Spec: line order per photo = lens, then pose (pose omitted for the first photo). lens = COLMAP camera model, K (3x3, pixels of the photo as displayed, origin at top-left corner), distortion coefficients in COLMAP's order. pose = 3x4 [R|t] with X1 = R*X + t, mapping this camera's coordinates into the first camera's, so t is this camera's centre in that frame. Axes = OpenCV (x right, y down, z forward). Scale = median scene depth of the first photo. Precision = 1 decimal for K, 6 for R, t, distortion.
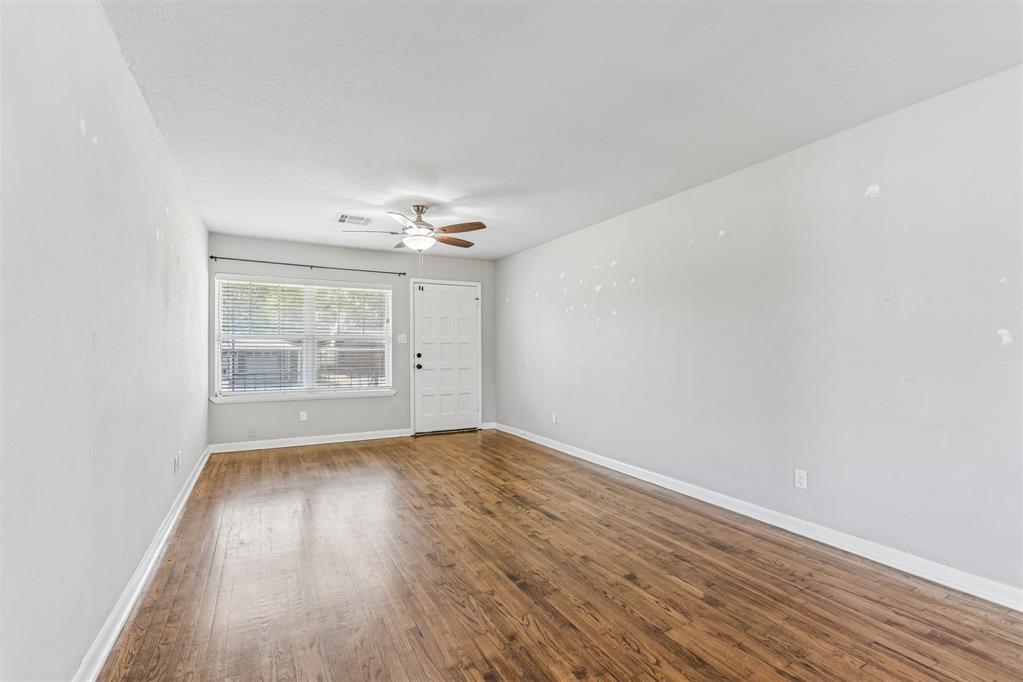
lens RADIAL K [[466.7, 0, 512.1], [0, 466.7, 340.3], [0, 0, 1]] dist [-0.005608, 0.001655]
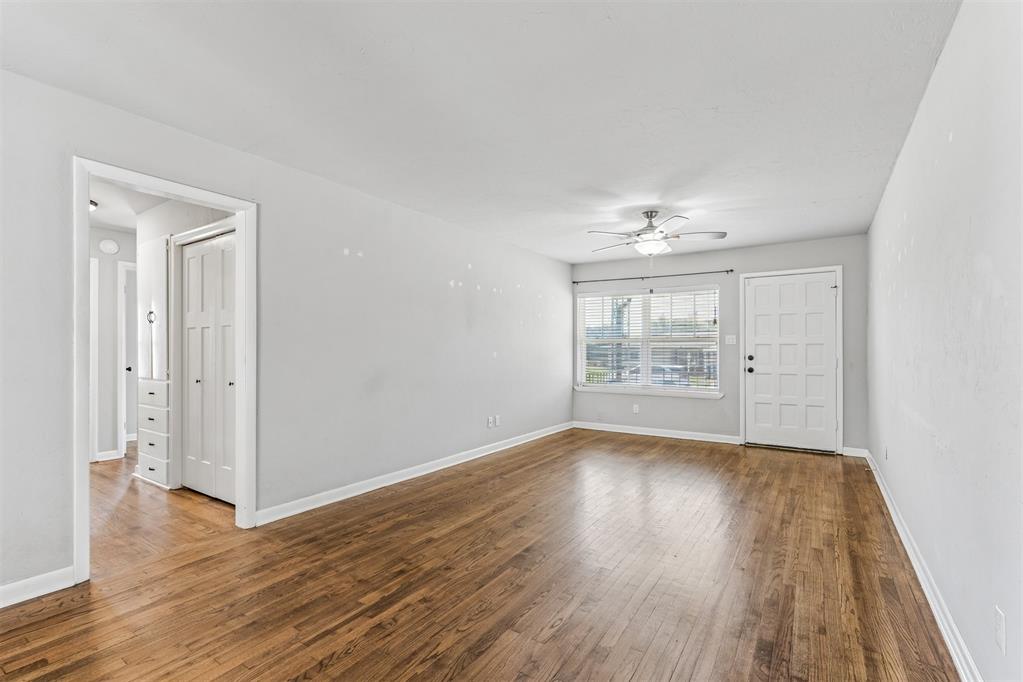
lens RADIAL K [[466.7, 0, 510.0], [0, 466.7, 344.1], [0, 0, 1]] dist [-0.005608, 0.001655]
pose [[0.469611, -0.009287, -0.882825, 0.463385], [0.014189, 0.999895, -0.002970, 0.001957], [0.882760, -0.011132, 0.469693, 0.198346]]
